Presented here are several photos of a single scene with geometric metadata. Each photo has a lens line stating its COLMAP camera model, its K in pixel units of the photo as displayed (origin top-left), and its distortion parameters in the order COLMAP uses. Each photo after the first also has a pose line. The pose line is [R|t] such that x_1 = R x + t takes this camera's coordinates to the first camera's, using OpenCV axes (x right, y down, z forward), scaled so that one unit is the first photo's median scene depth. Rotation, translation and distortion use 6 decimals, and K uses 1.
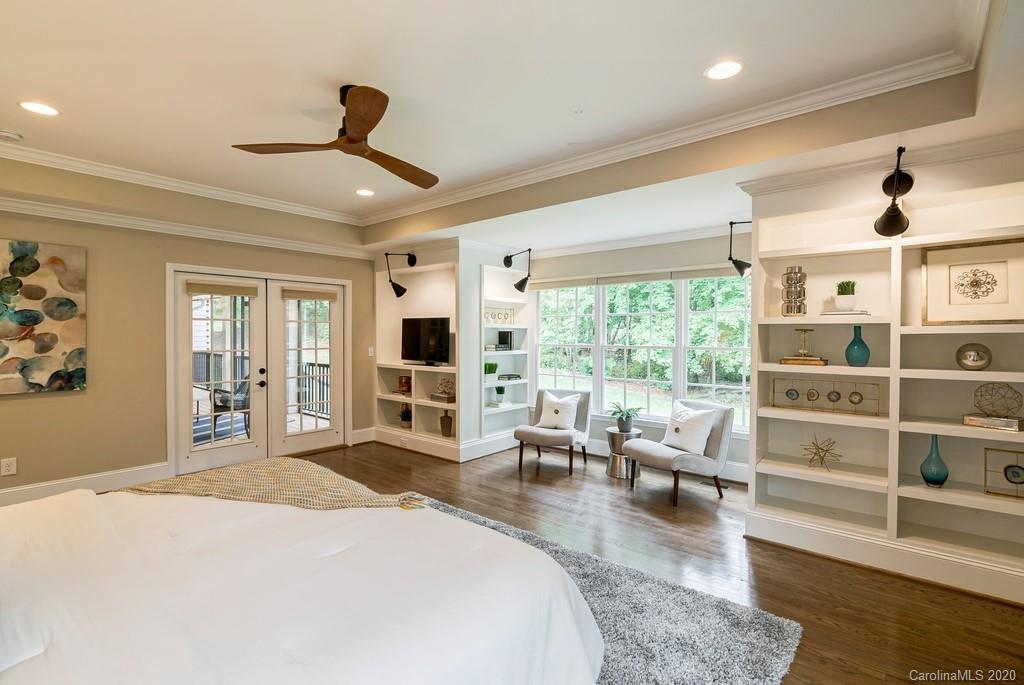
lens RADIAL K [[477.4, 0, 509.9], [0, 477.4, 334.3], [0, 0, 1]] dist [-0.005174, 0.004929]
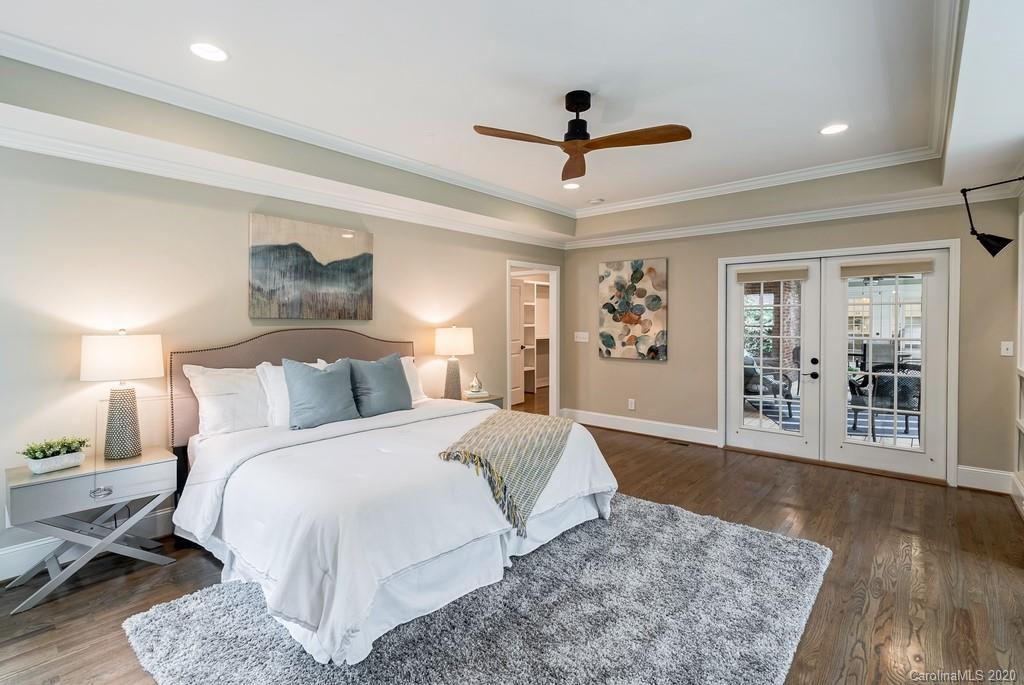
lens RADIAL K [[477.4, 0, 515.5], [0, 477.4, 328.8], [0, 0, 1]] dist [-0.005174, 0.004929]
pose [[0.003327, 0.013211, -0.999907, 0.490611], [-0.000743, 0.999912, 0.013209, 0.005925], [0.999994, 0.000699, 0.003337, 0.564785]]
